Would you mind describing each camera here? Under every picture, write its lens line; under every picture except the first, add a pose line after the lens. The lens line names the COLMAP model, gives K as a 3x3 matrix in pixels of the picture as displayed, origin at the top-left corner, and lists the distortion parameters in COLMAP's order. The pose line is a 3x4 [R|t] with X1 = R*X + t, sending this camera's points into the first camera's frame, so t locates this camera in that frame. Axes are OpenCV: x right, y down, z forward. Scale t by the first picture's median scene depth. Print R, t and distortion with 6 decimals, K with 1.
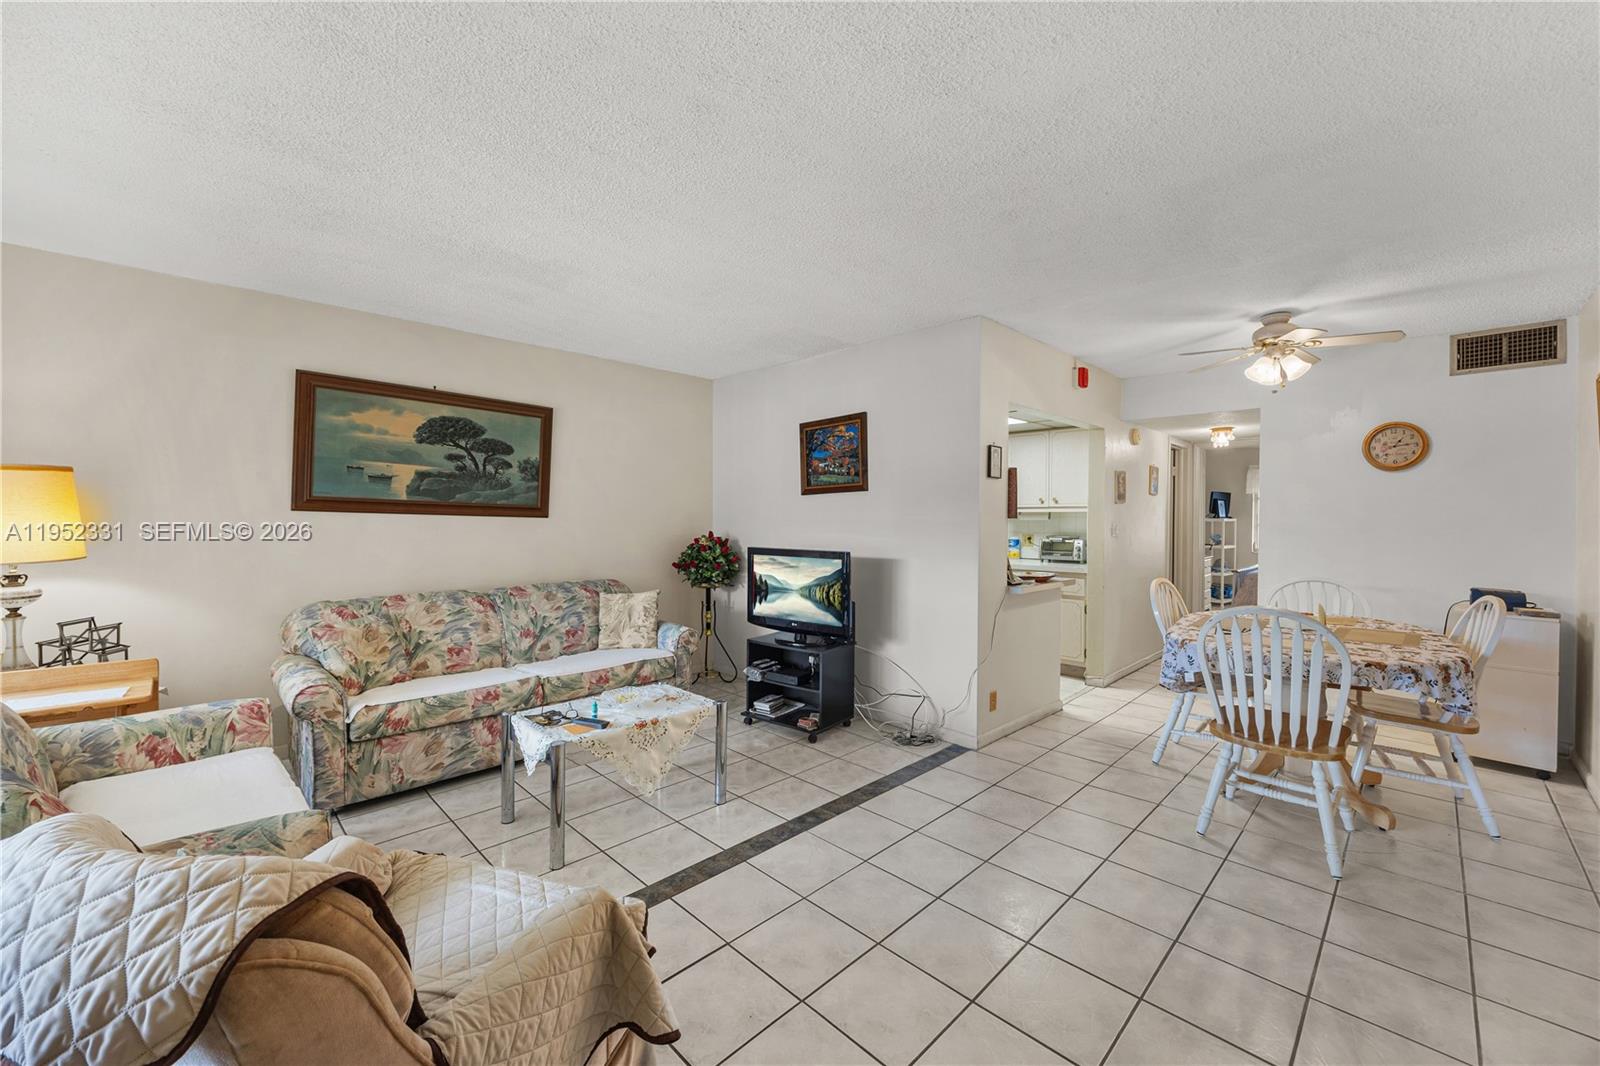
lens RADIAL K [[625.7, 0, 819.8], [0, 625.7, 521.1], [0, 0, 1]] dist [-0.003902, -0.000234]
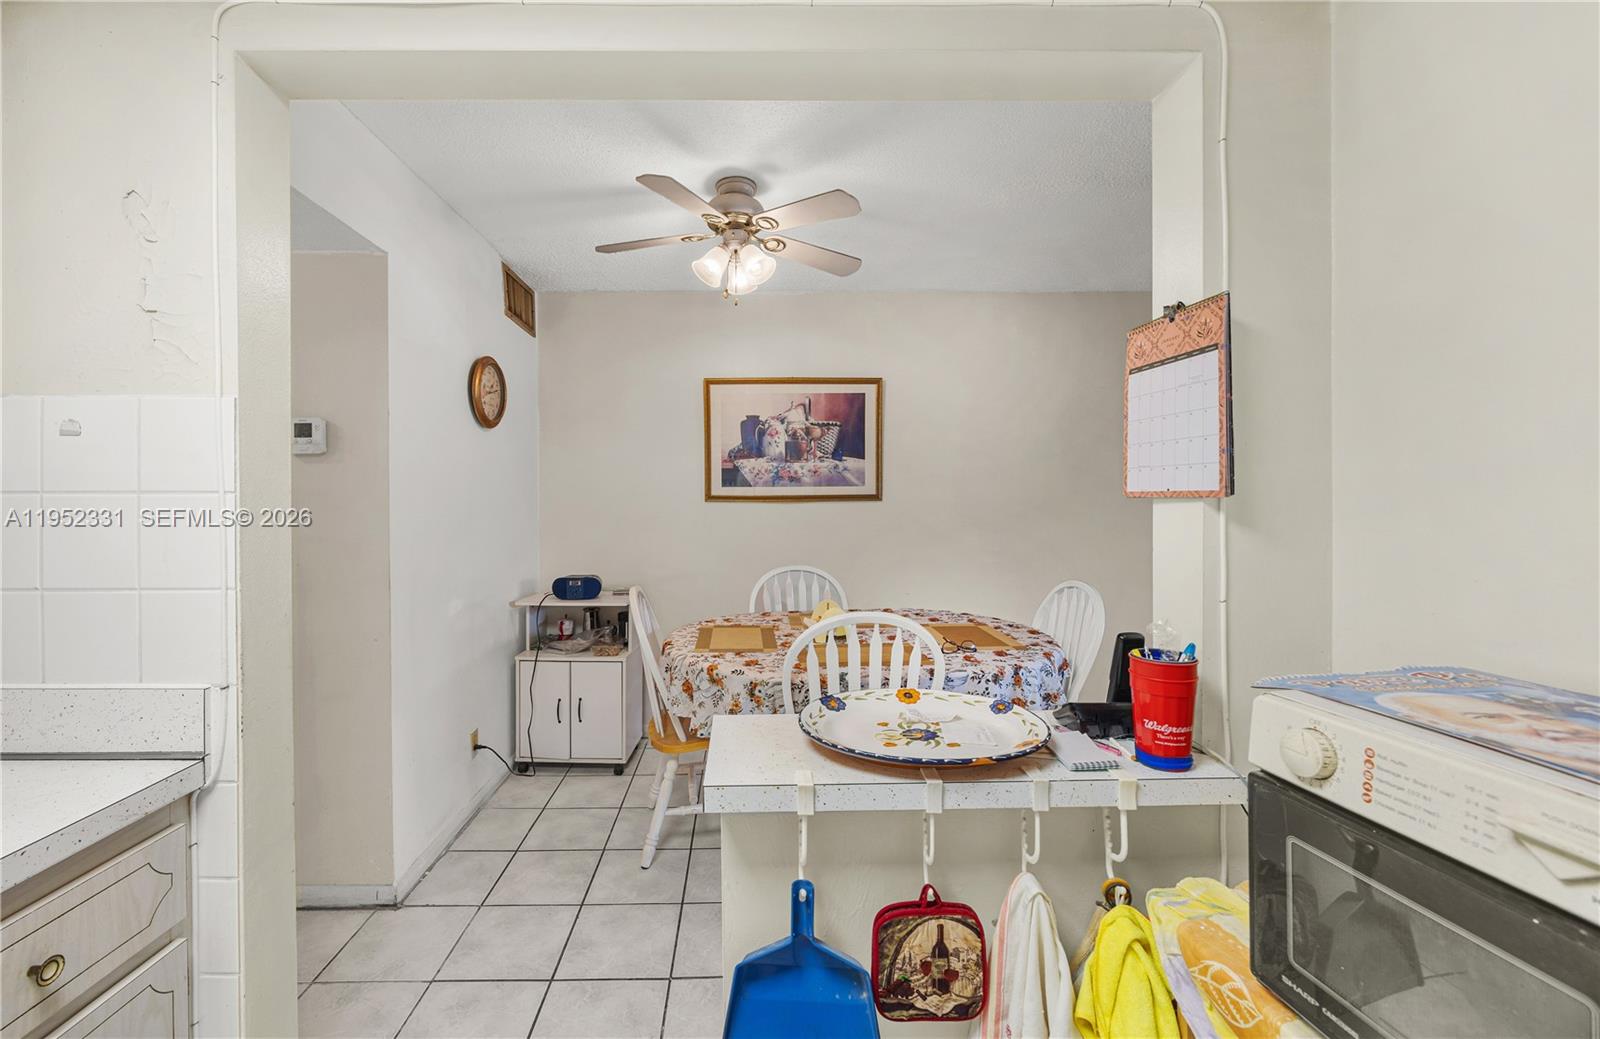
lens RADIAL K [[650.2, 0, 753.5], [0, 650.2, 504.4], [0, 0, 1]] dist [-0.000331, 0.000562]
pose [[-0.705847, -0.008410, 0.708314, 0.209530], [0.004685, 0.999852, 0.016540, -0.007047], [-0.708348, 0.014993, -0.705704, 1.344143]]
